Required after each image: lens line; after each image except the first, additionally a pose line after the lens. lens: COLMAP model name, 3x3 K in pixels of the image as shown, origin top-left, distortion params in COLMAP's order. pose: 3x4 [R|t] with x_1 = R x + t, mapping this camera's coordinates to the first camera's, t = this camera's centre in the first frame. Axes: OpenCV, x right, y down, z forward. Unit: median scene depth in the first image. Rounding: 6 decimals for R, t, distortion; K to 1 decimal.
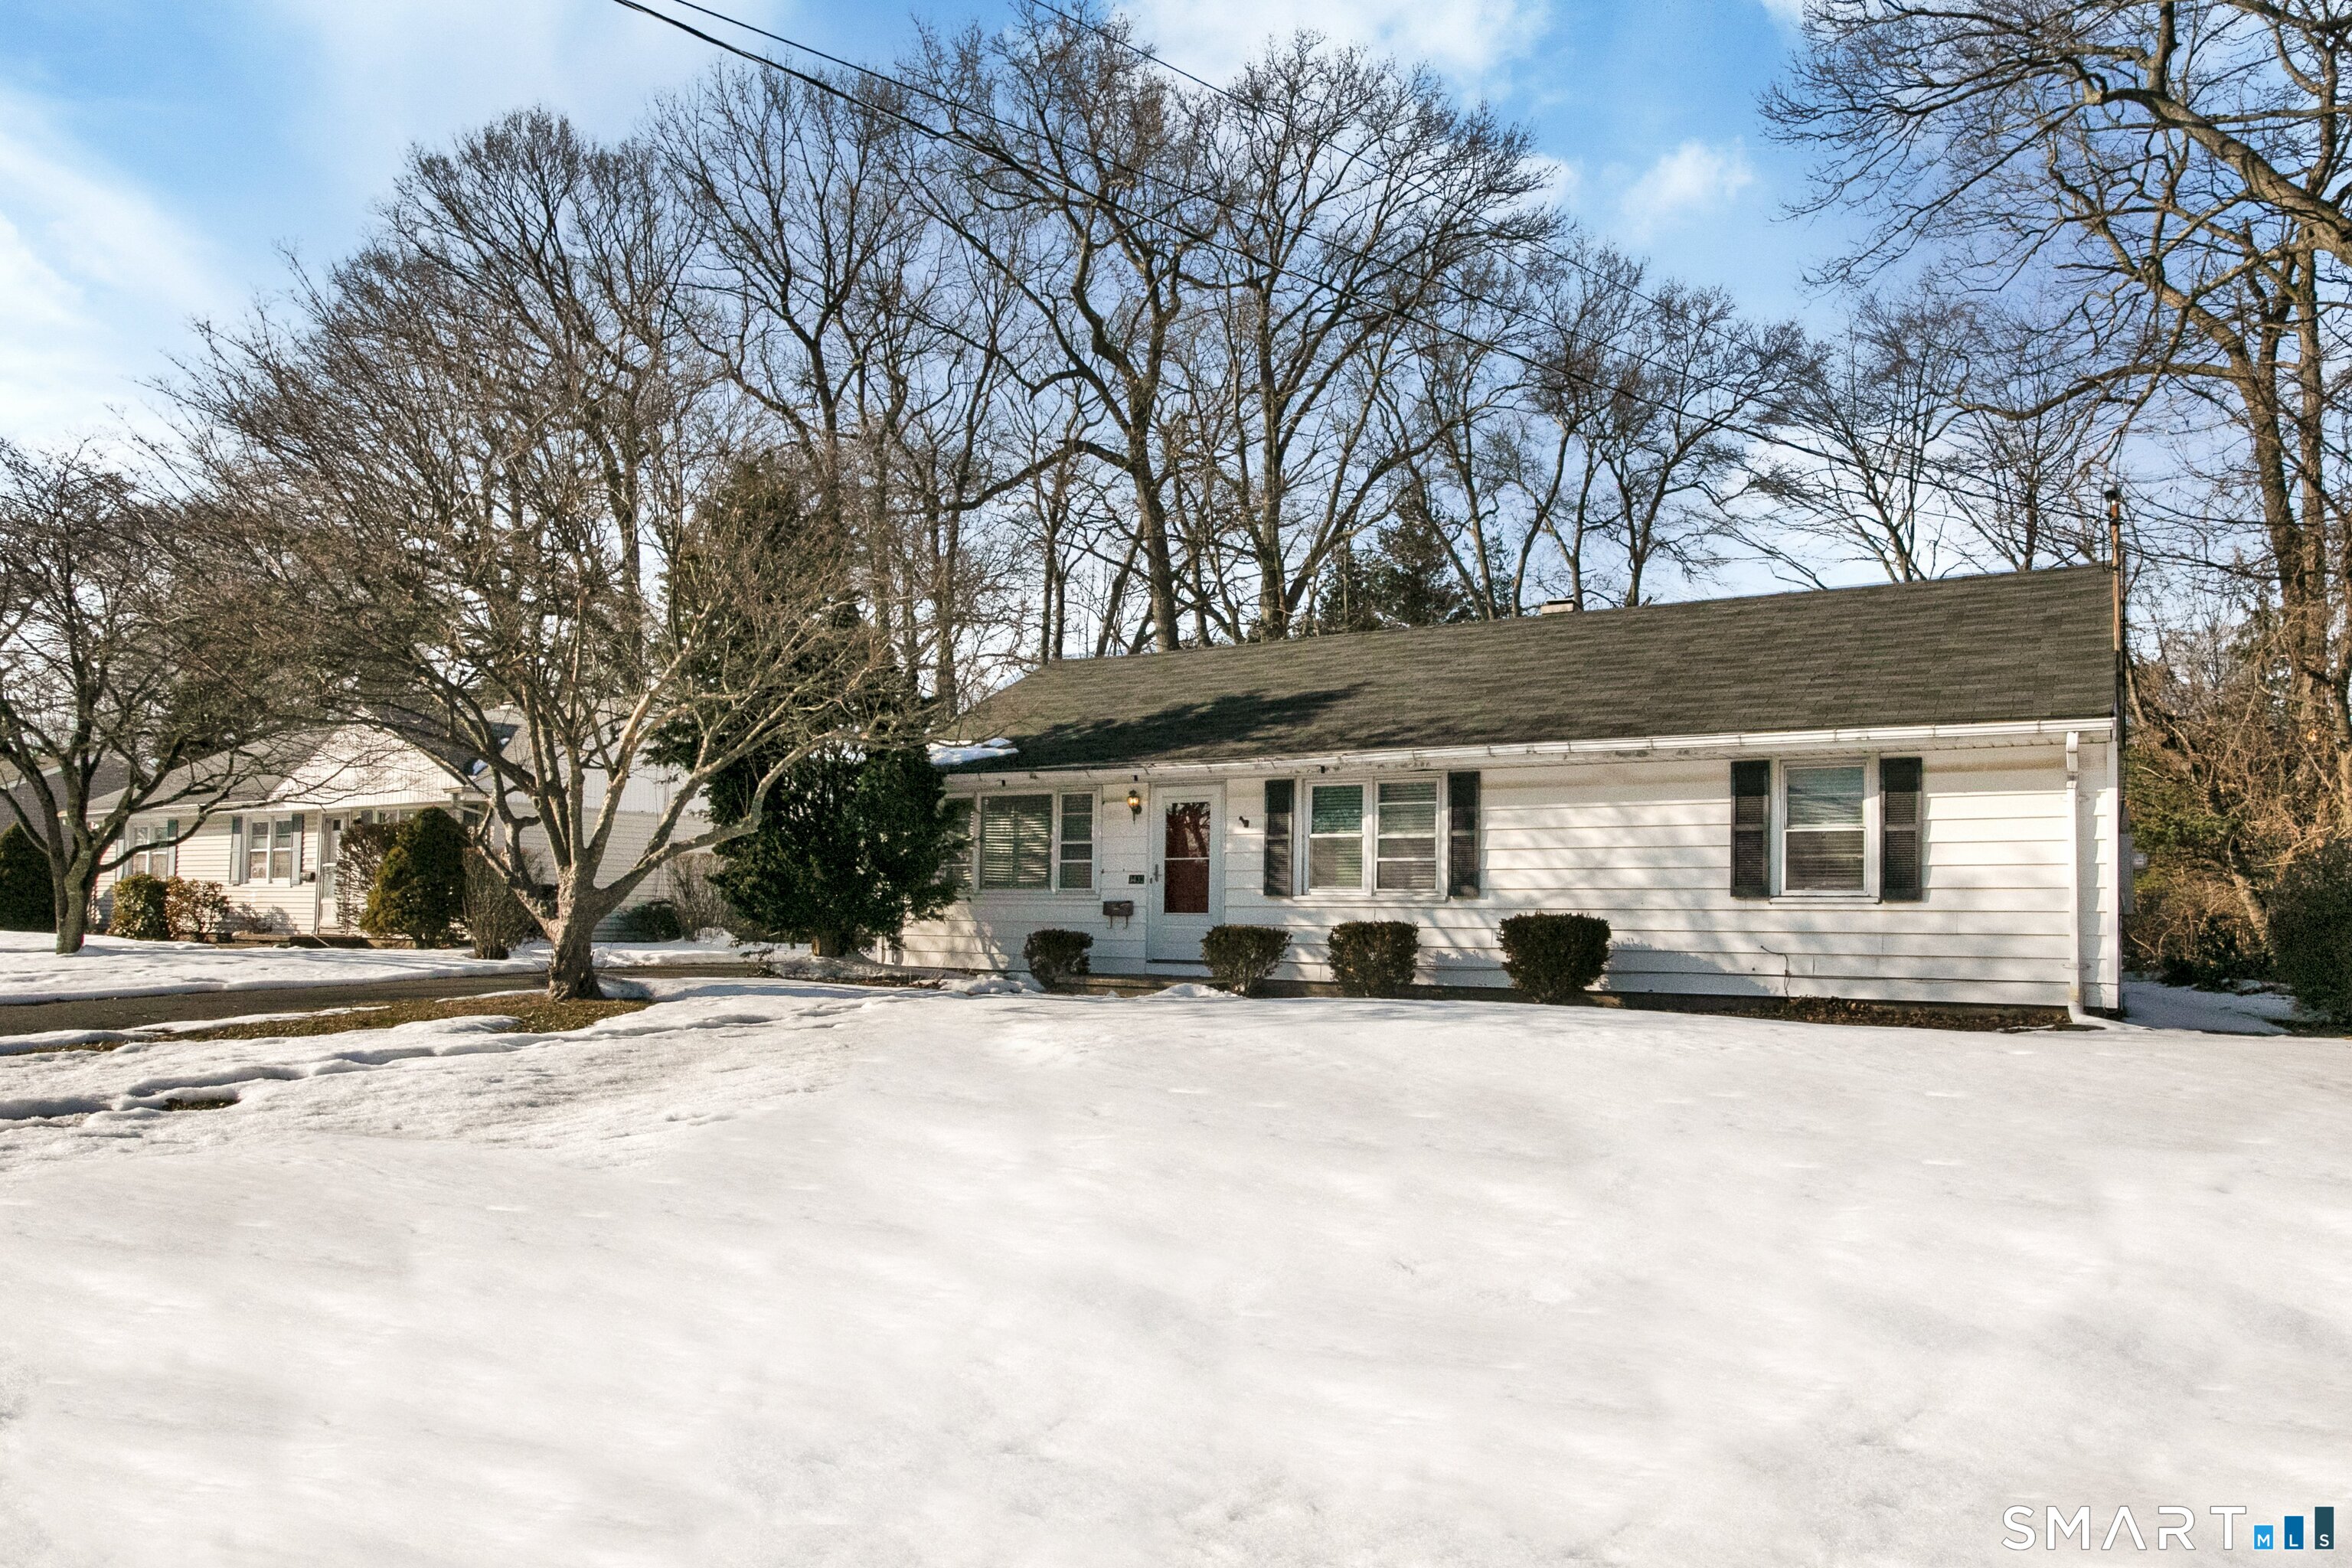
lens RADIAL K [[1160.7, 0, 1180.1], [0, 1160.7, 794.6], [0, 0, 1]] dist [-0.061268, 0.022626]
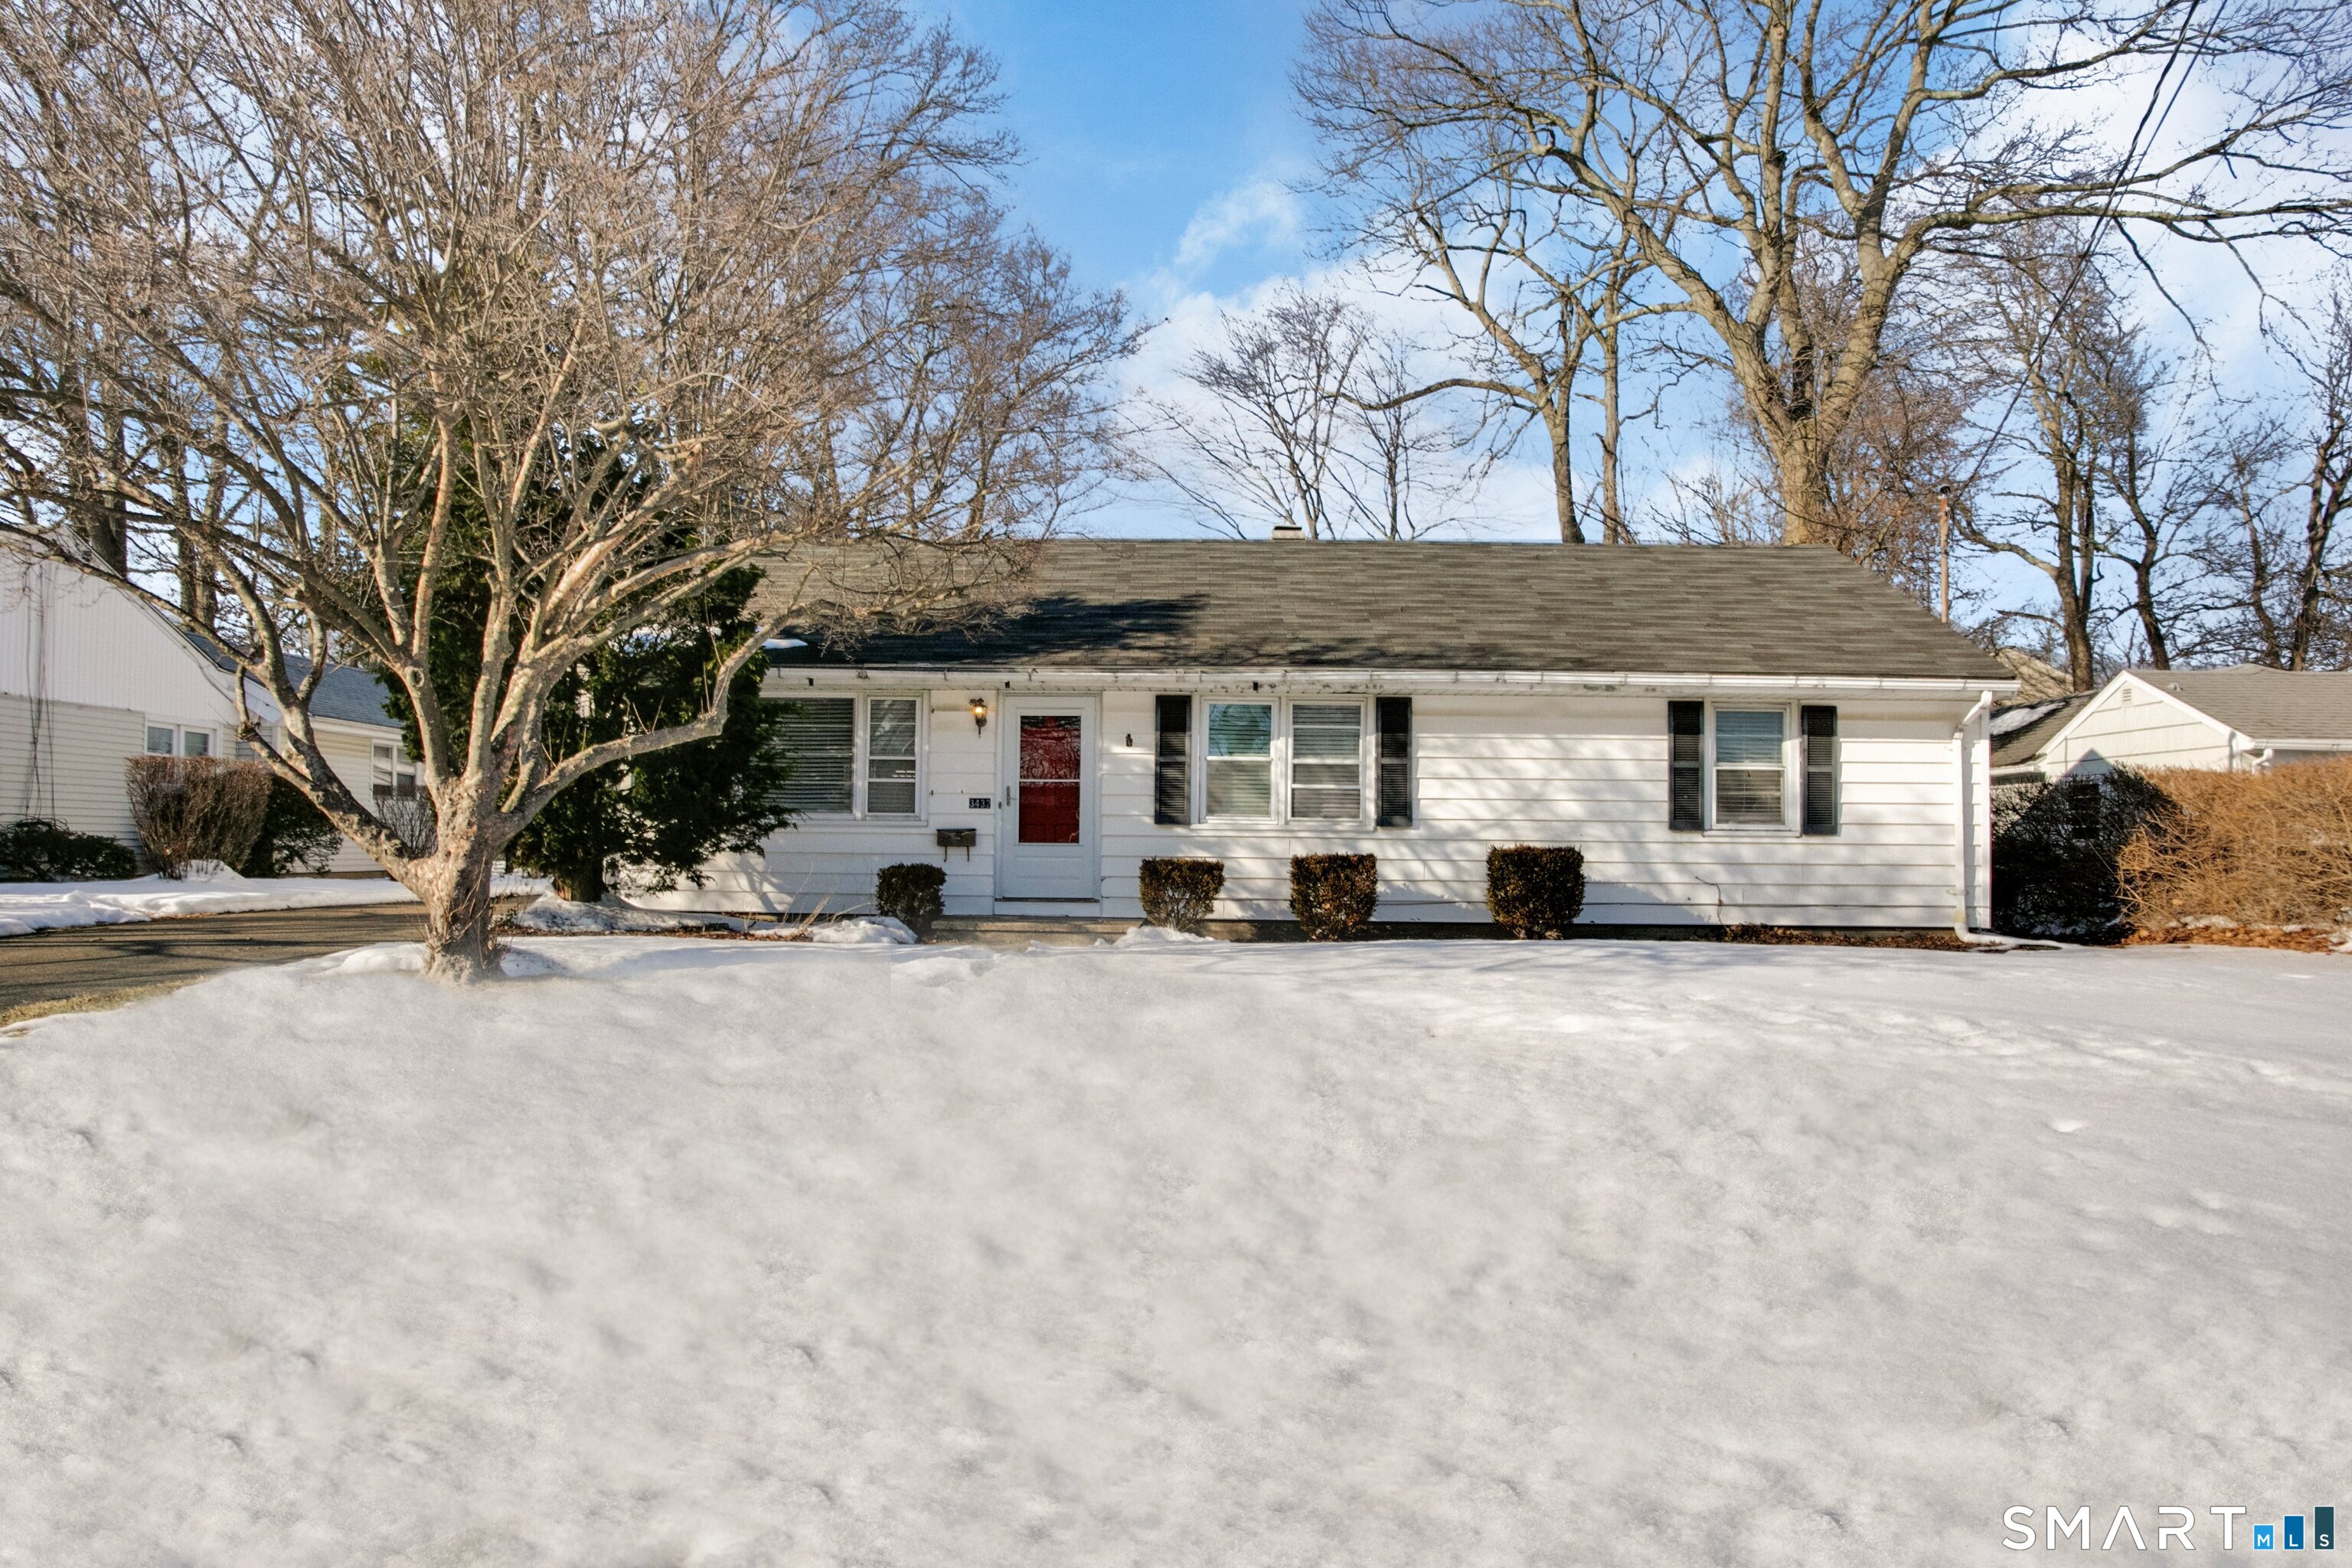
lens RADIAL K [[1160.7, 0, 1180.1], [0, 1160.7, 794.6], [0, 0, 1]] dist [-0.061268, 0.022626]
pose [[0.911265, 0.013492, 0.411599, -0.309013], [-0.042100, 0.997279, 0.060517, 0.010735], [-0.409662, -0.072475, 0.909354, 0.200696]]
